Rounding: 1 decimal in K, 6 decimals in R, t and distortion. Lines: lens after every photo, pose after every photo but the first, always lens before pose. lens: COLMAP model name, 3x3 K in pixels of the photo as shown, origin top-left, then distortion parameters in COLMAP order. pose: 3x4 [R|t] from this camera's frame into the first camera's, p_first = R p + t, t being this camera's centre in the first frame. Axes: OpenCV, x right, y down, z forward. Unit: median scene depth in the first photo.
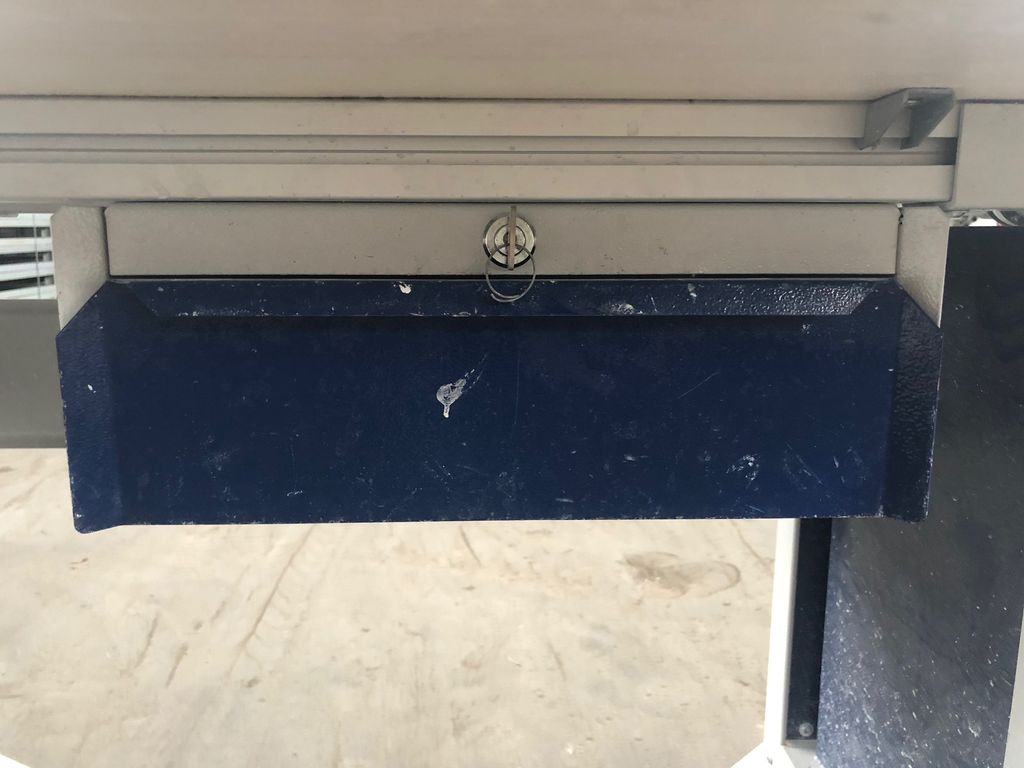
lens RADIAL K [[834.0, 0, 512.0], [0, 834.0, 384.0], [0, 0, 1]] dist [0.004775, 0.003881]
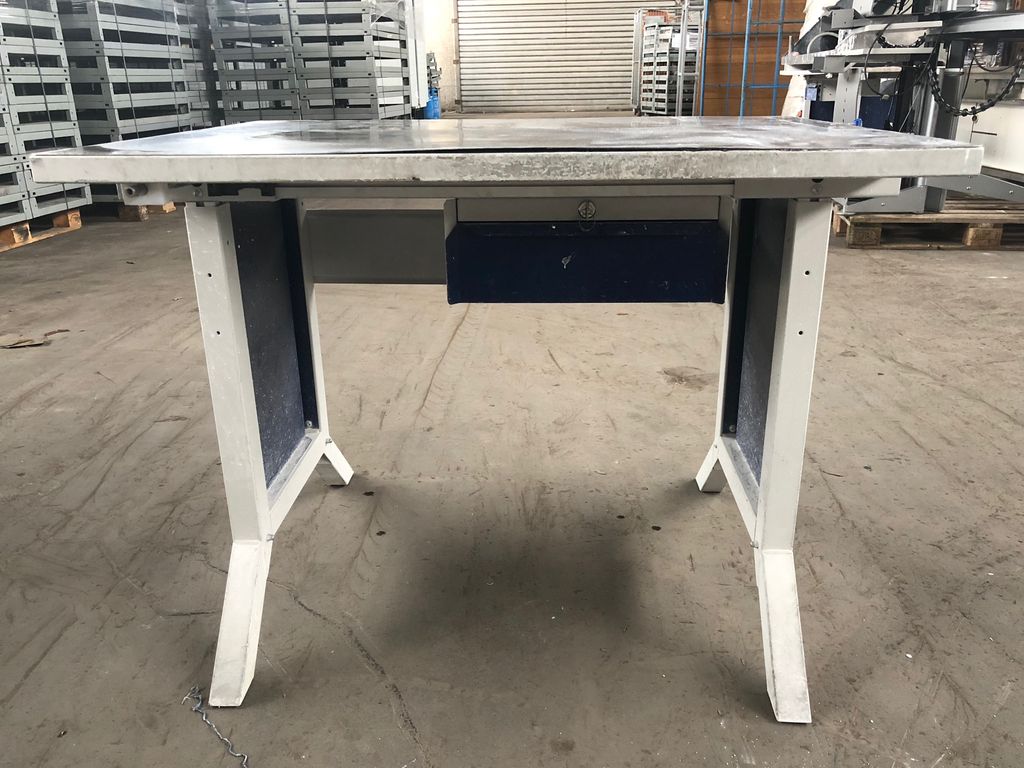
lens RADIAL K [[835.9, 0, 507.7], [0, 835.9, 382.8], [0, 0, 1]] dist [0.079053, -0.104737]
pose [[0.995605, 0.017496, -0.092005, 0.000487], [-0.001936, 0.986029, 0.166563, -0.014748], [0.093634, -0.165653, 0.981729, -0.559073]]
